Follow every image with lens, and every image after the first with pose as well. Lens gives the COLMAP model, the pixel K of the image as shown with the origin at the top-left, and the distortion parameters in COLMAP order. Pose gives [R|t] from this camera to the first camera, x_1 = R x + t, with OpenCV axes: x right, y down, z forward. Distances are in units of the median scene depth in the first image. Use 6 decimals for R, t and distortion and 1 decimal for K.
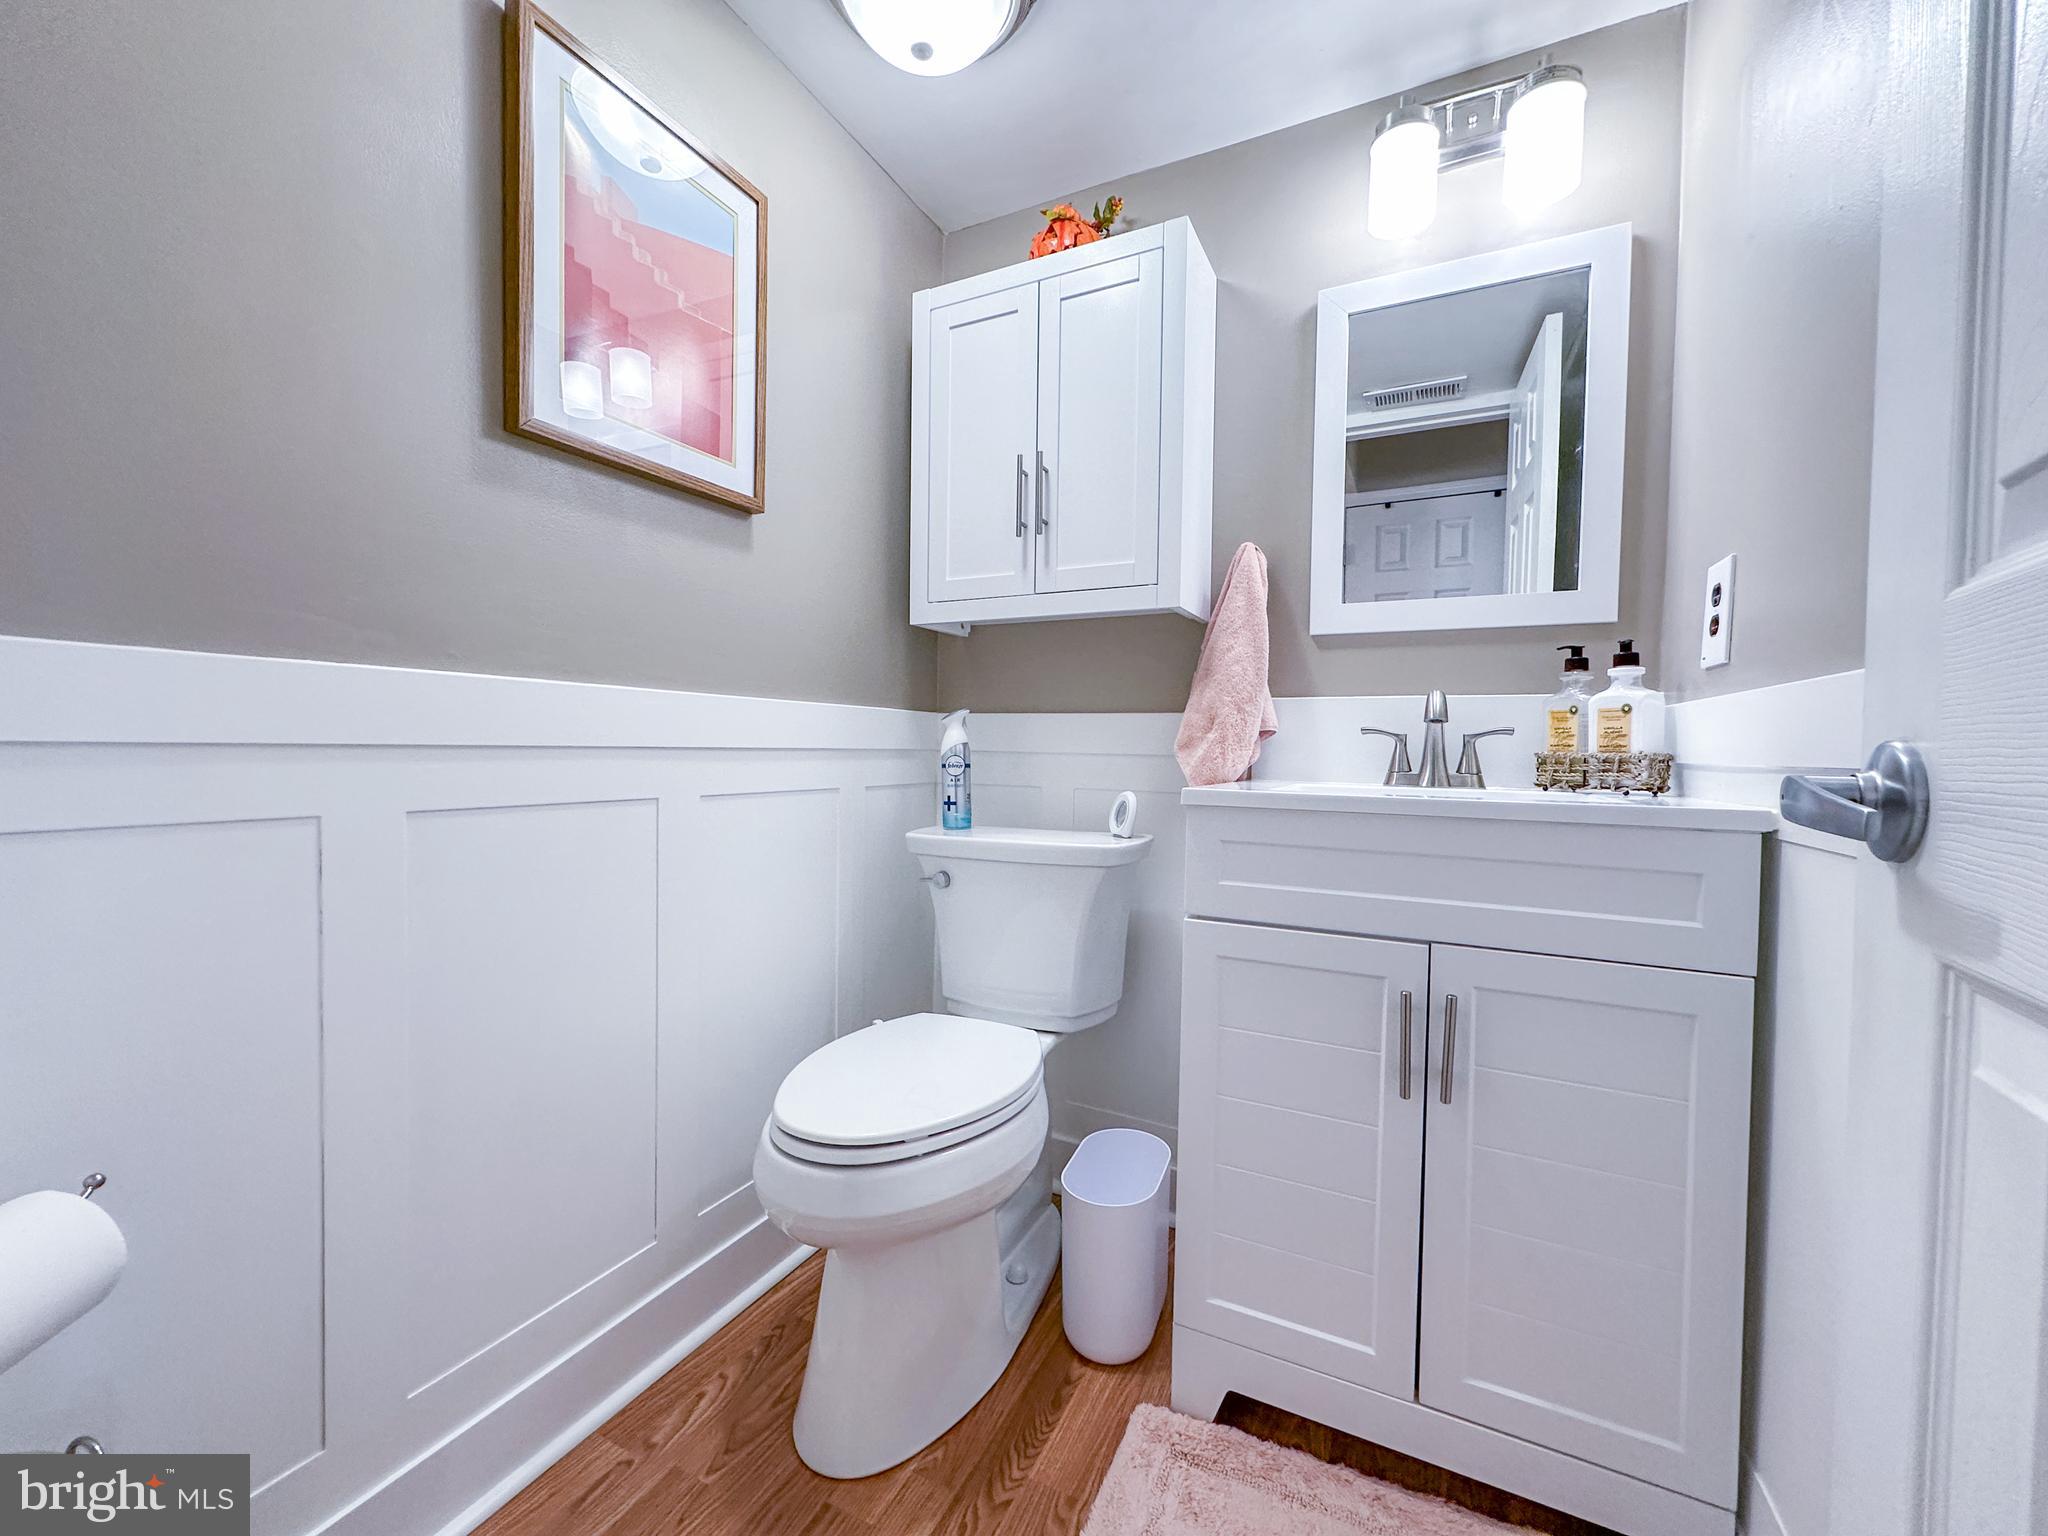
lens RADIAL K [[820.6, 0, 1026.8], [0, 820.6, 770.3], [0, 0, 1]] dist [-0.001683, 0.000070]
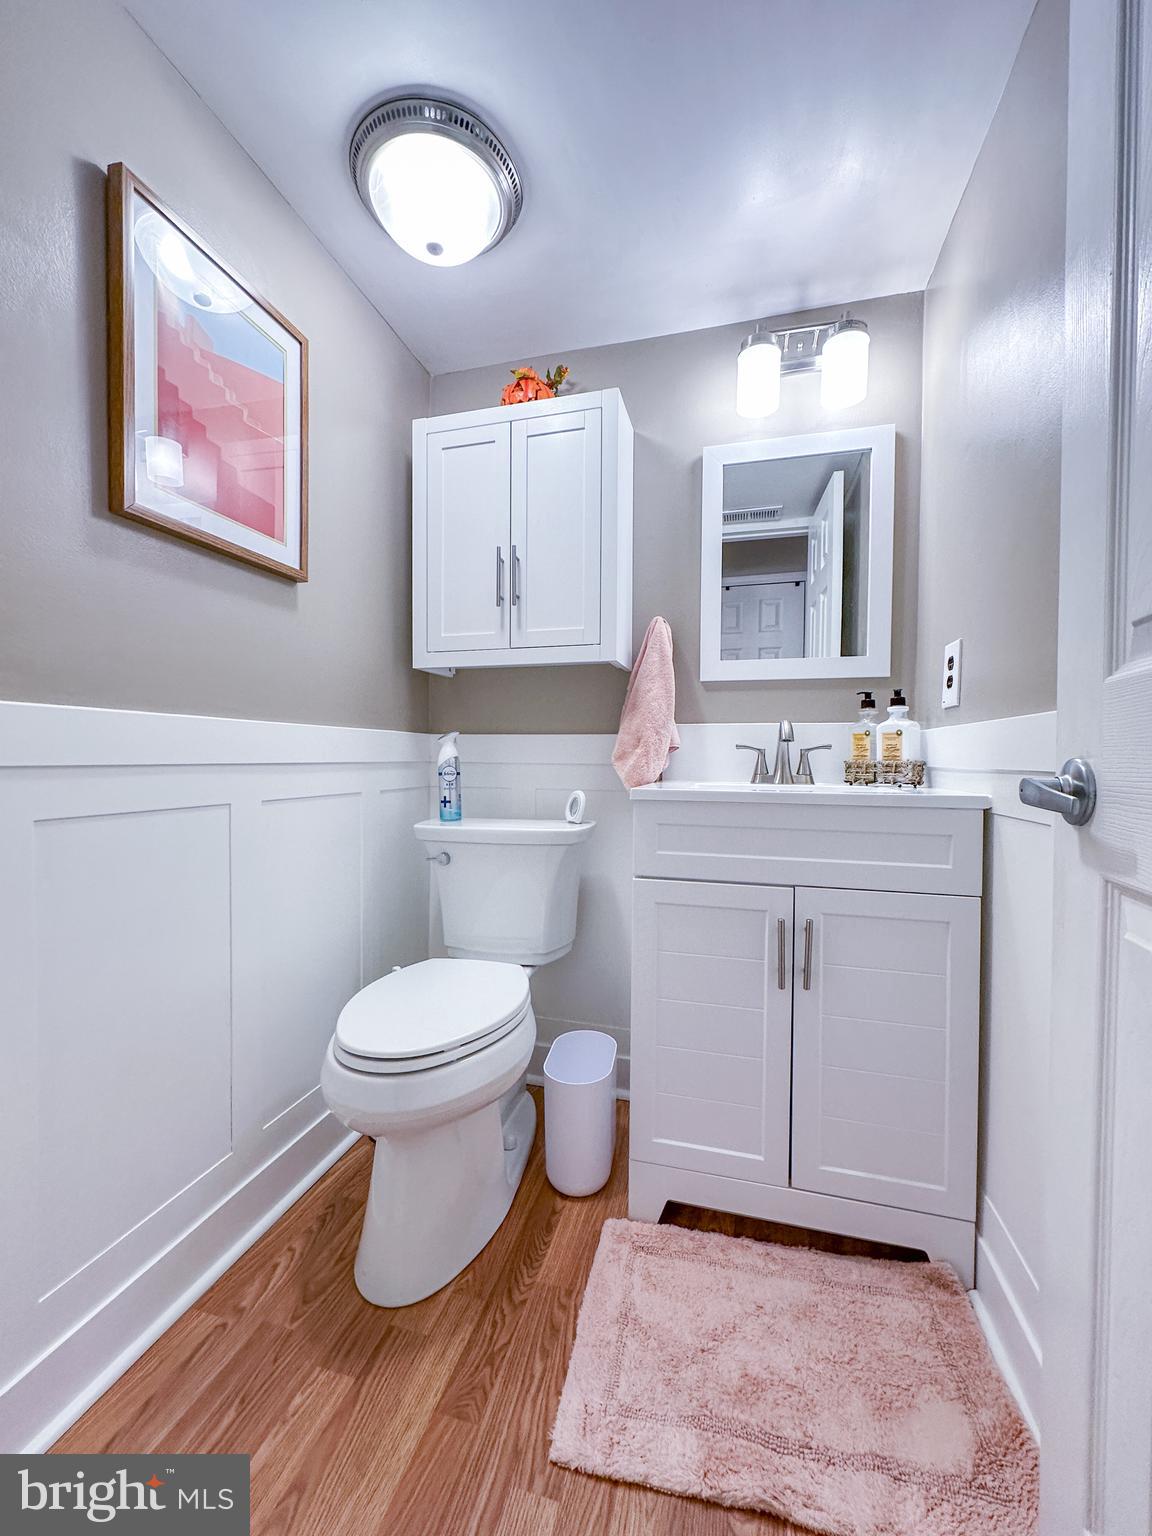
lens RADIAL K [[616.5, 0, 578.1], [0, 616.5, 771.4], [0, 0, 1]] dist [-0.001509, 0.000216]
pose [[0.980715, -0.013555, 0.194974, -0.099836], [0.013998, 0.999902, -0.000893, -0.007370], [-0.194943, 0.003605, 0.980808, -0.042202]]
